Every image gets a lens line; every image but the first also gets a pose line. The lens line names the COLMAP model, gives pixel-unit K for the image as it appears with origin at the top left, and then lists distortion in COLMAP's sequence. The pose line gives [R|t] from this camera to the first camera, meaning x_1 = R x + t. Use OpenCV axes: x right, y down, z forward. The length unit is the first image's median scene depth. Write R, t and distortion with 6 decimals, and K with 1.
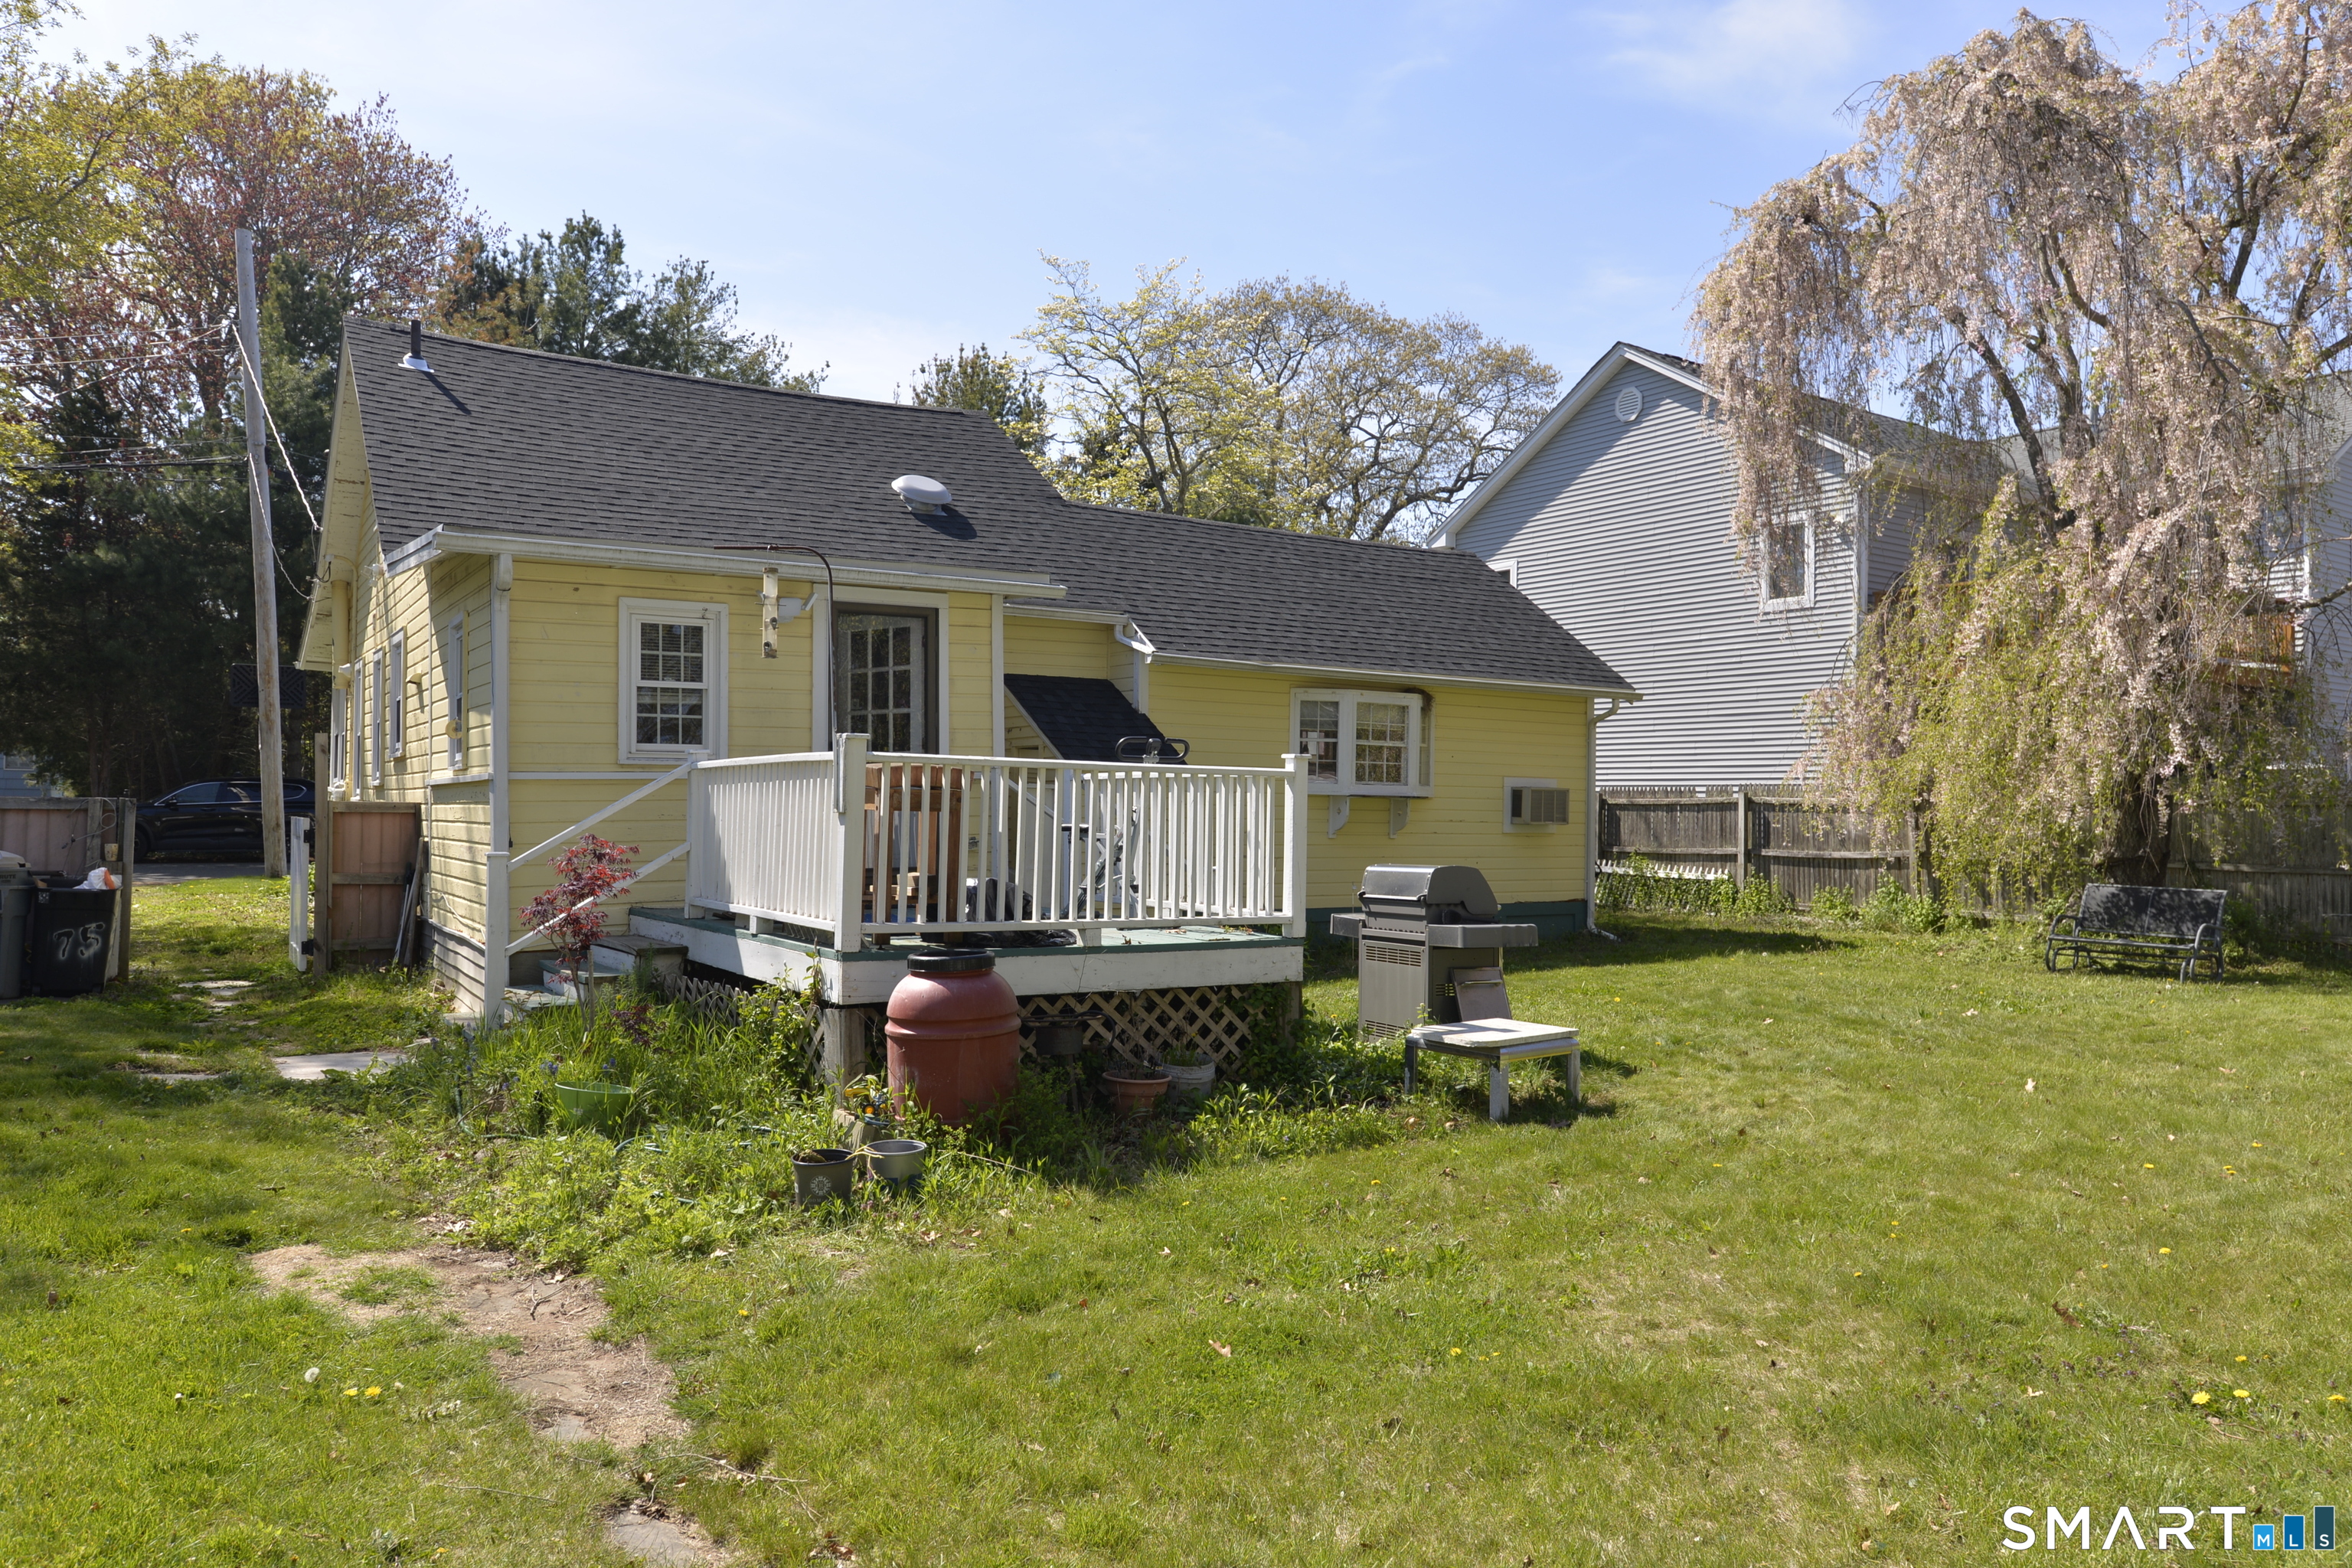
lens RADIAL K [[1579.2, 0, 1188.9], [0, 1579.2, 766.0], [0, 0, 1]] dist [-0.005618, -0.003627]
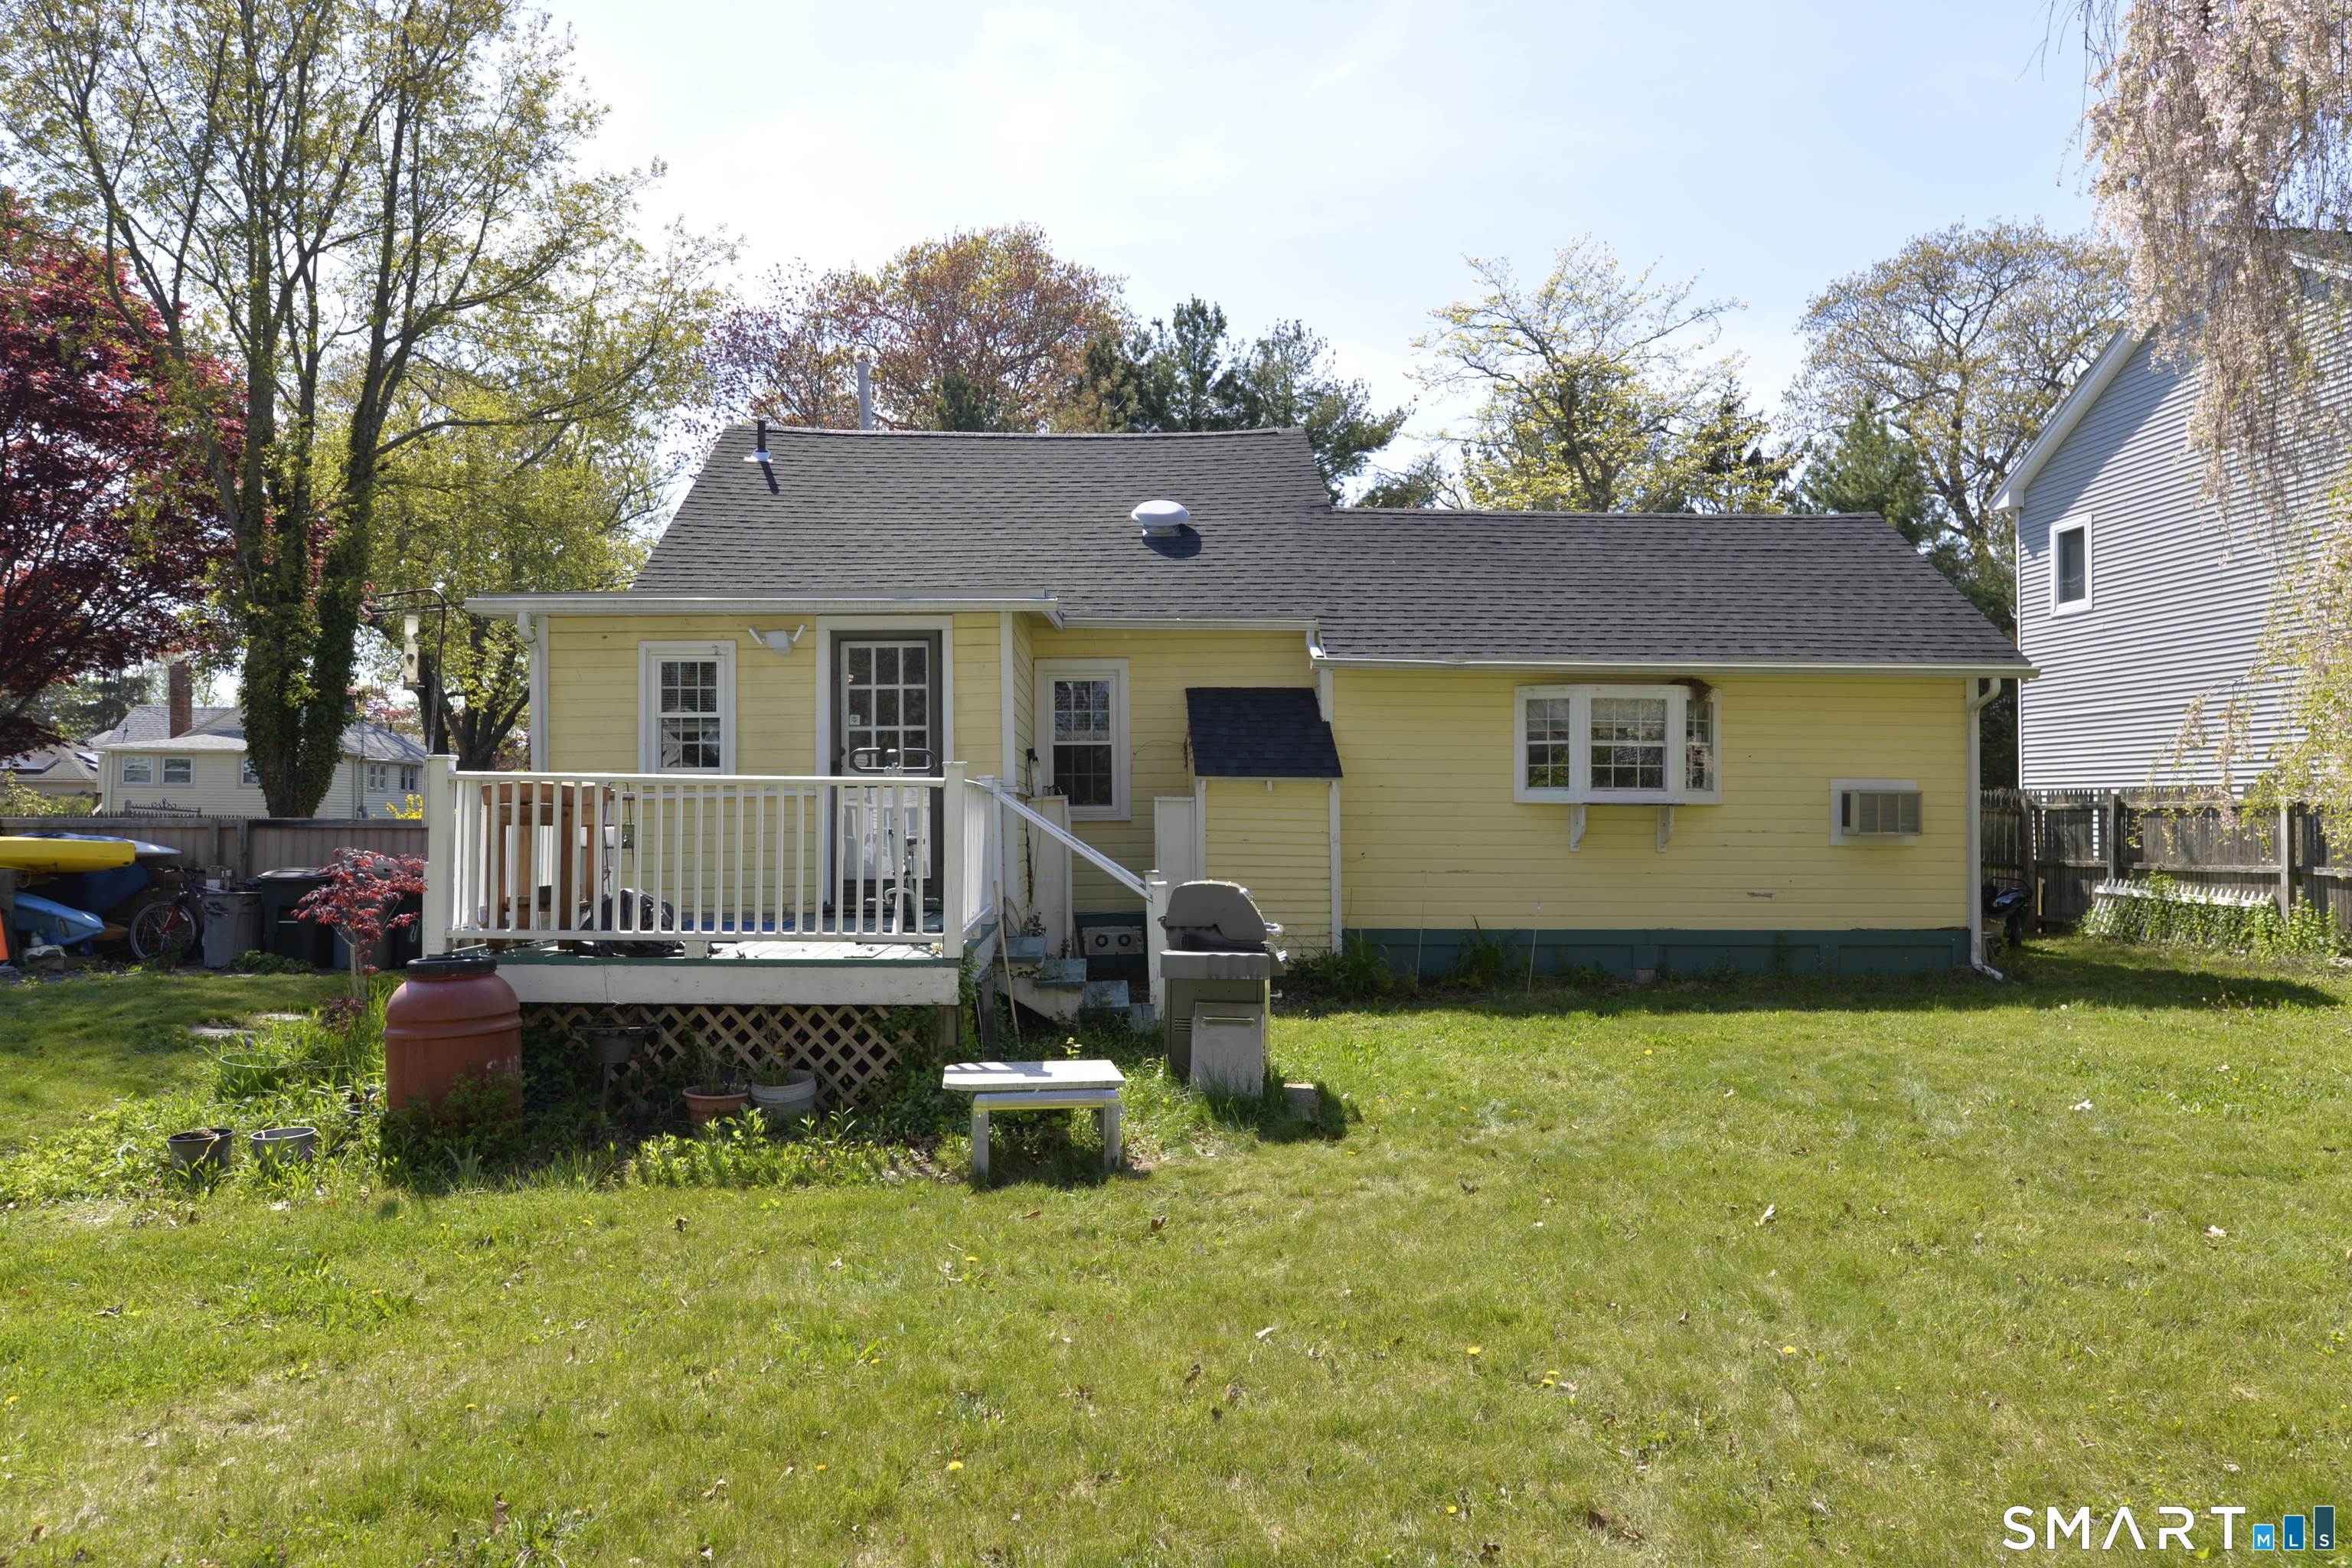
lens RADIAL K [[1500.8, 0, 1176.2], [0, 1500.8, 773.6], [0, 0, 1]] dist [-0.019717, 0.008259]
pose [[0.863269, -0.024407, -0.504153, 0.376349], [0.021515, 0.999702, -0.011556, 0.007533], [0.504285, -0.000871, 0.863537, 0.180775]]
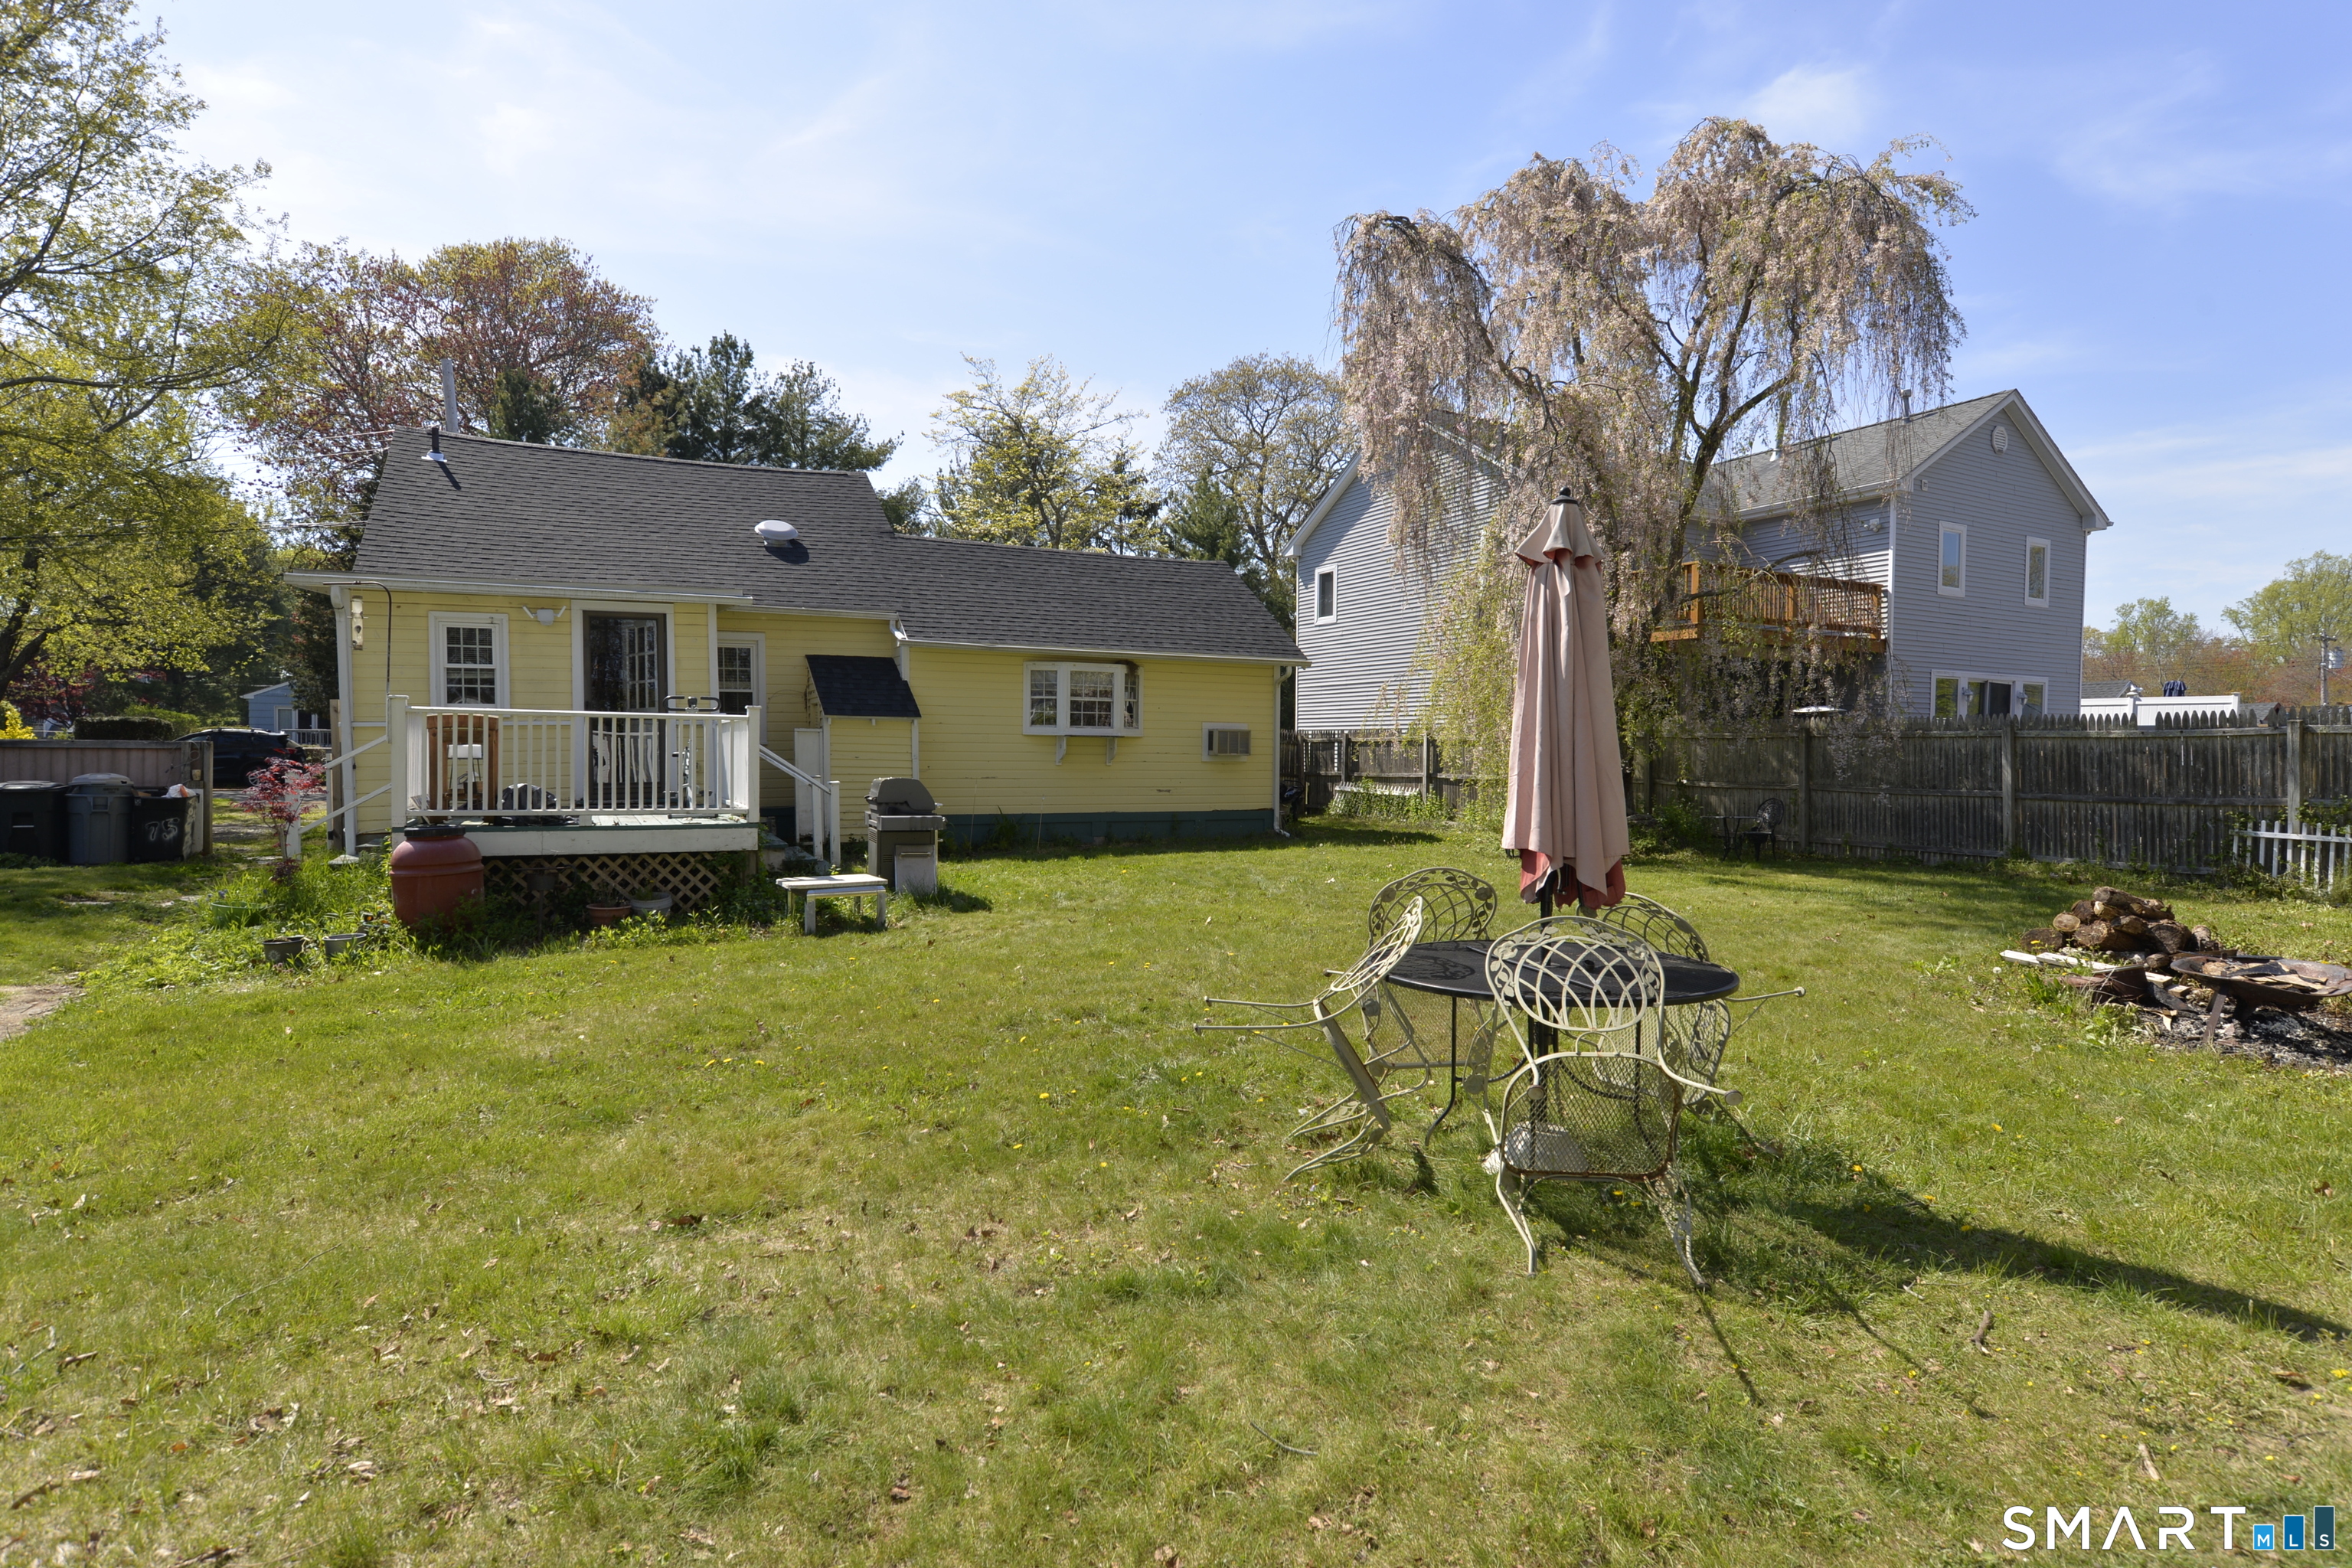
lens RADIAL K [[1175.6, 0, 1178.7], [0, 1175.6, 770.4], [0, 0, 1]] dist [-0.010315, 0.004637]
pose [[0.994257, -0.003277, -0.106970, 0.366105], [0.007925, 0.999041, 0.043057, 0.005811], [0.106727, -0.043657, 0.993329, -0.067374]]
